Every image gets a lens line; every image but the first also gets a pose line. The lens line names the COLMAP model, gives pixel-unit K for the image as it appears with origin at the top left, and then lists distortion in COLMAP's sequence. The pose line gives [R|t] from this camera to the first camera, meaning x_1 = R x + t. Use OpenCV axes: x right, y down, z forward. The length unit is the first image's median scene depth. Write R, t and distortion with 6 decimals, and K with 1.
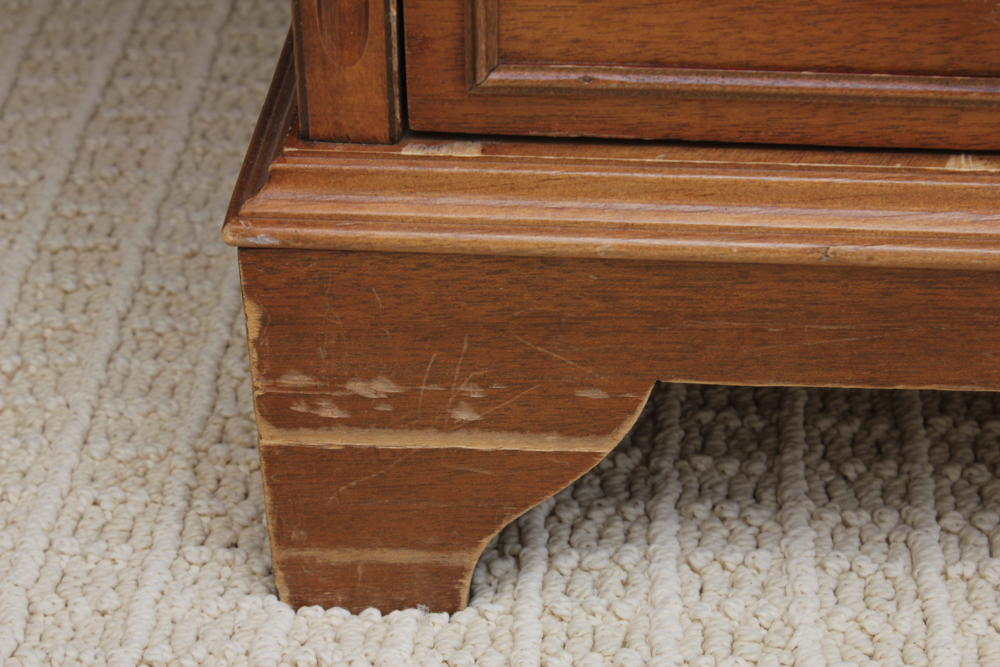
lens RADIAL K [[2334.3, 0, 500.0], [0, 2334.3, 333.5], [0, 0, 1]] dist [0.058463, 0.385114]
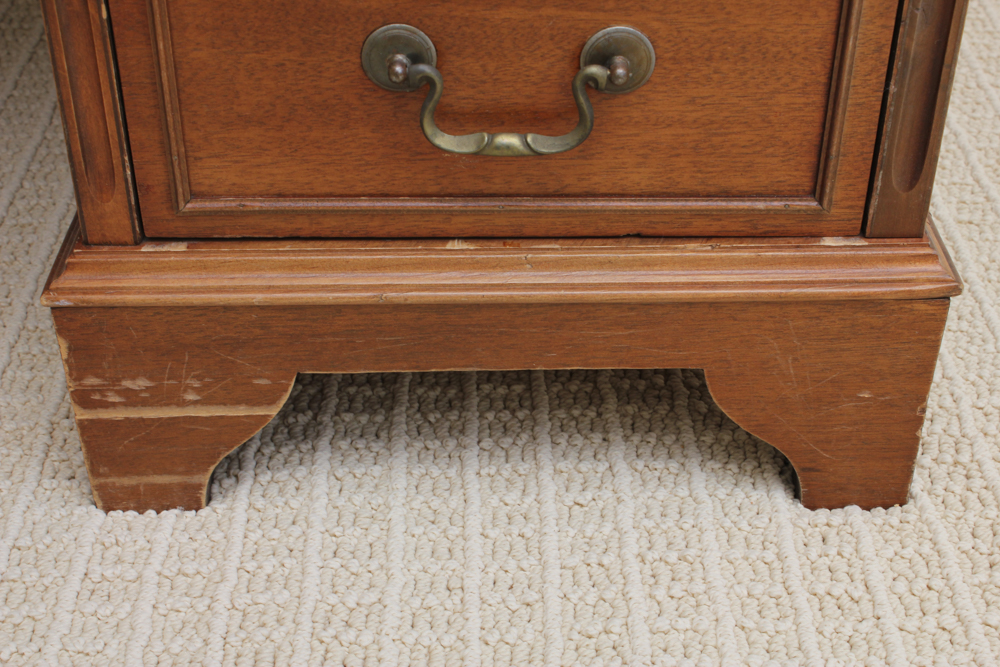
lens RADIAL K [[1584.4, 0, 500.0], [0, 1584.4, 333.5], [0, 0, 1]] dist [-0.000607, 0.033683]
pose [[0.996753, -0.042870, 0.068163, 0.132381], [0.042529, 0.999074, 0.006458, -0.009982], [-0.068377, -0.003538, 0.997653, -0.194077]]
